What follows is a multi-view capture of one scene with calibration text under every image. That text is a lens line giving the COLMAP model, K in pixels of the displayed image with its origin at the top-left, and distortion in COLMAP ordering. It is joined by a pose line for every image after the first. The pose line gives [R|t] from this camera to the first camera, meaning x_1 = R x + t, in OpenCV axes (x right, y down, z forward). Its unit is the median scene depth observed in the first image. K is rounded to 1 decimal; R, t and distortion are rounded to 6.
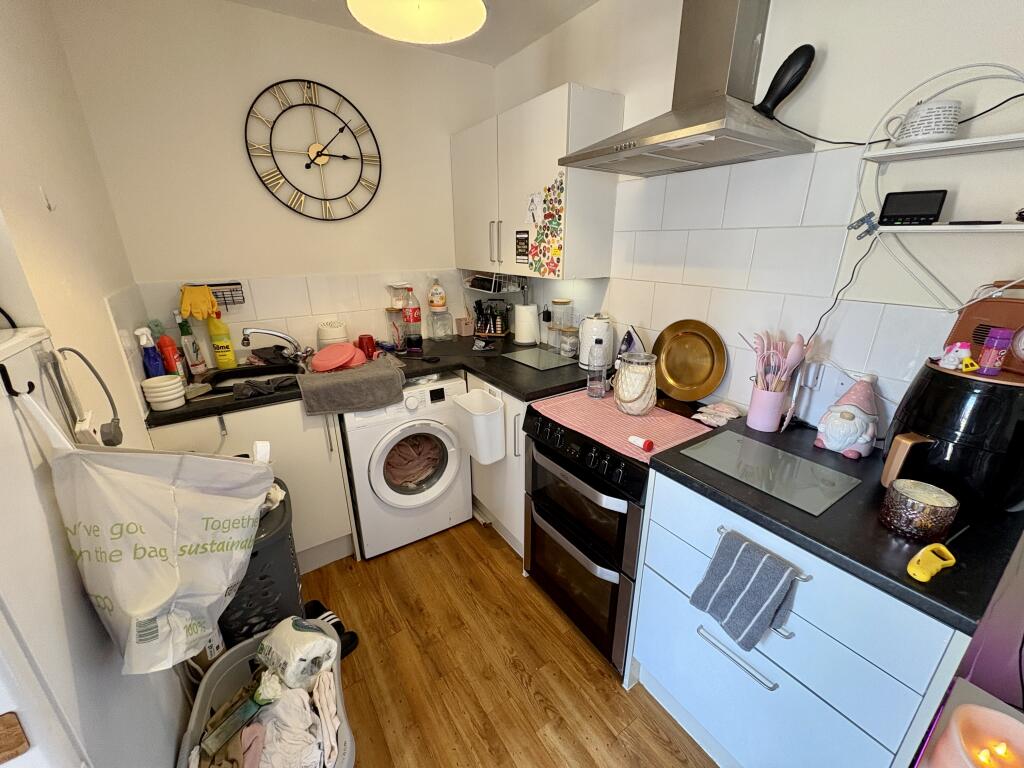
lens RADIAL K [[407.3, 0, 510.9], [0, 407.3, 385.7], [0, 0, 1]] dist [-0.002821, -0.000230]
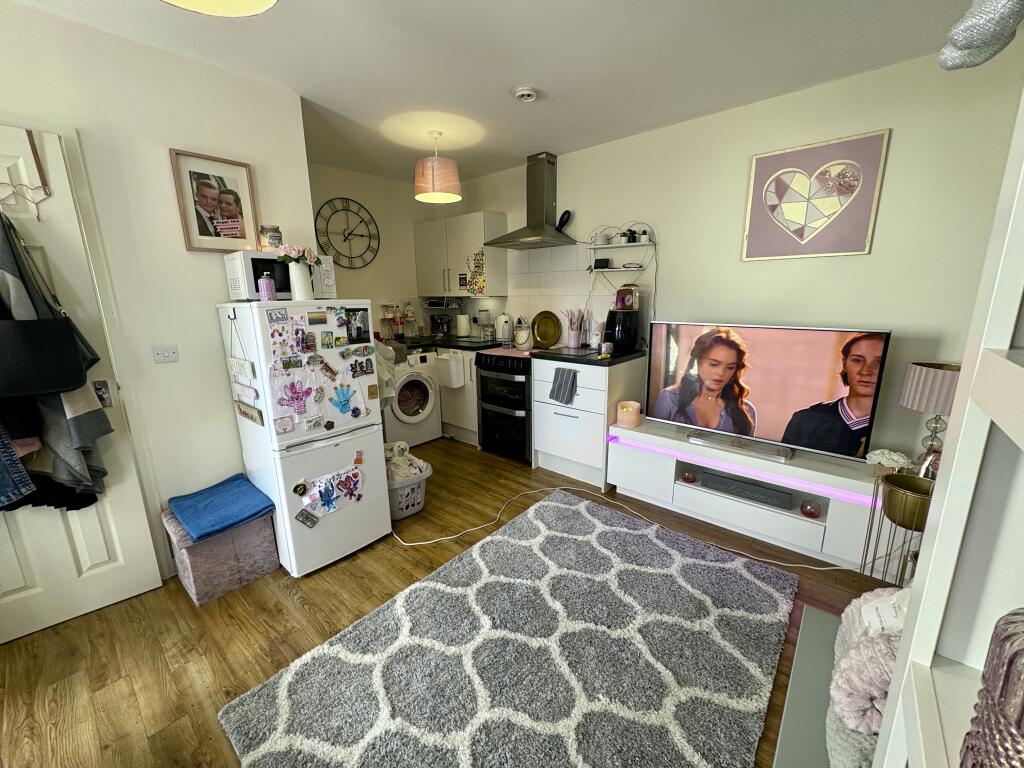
lens RADIAL K [[407.3, 0, 511.5], [0, 407.3, 383.3], [0, 0, 1]] dist [-0.002821, -0.000230]
pose [[0.966181, -0.067172, 0.248963, -0.286083], [0.096170, 0.989684, -0.106196, 0.401388], [-0.239261, 0.126547, 0.962673, -0.946662]]
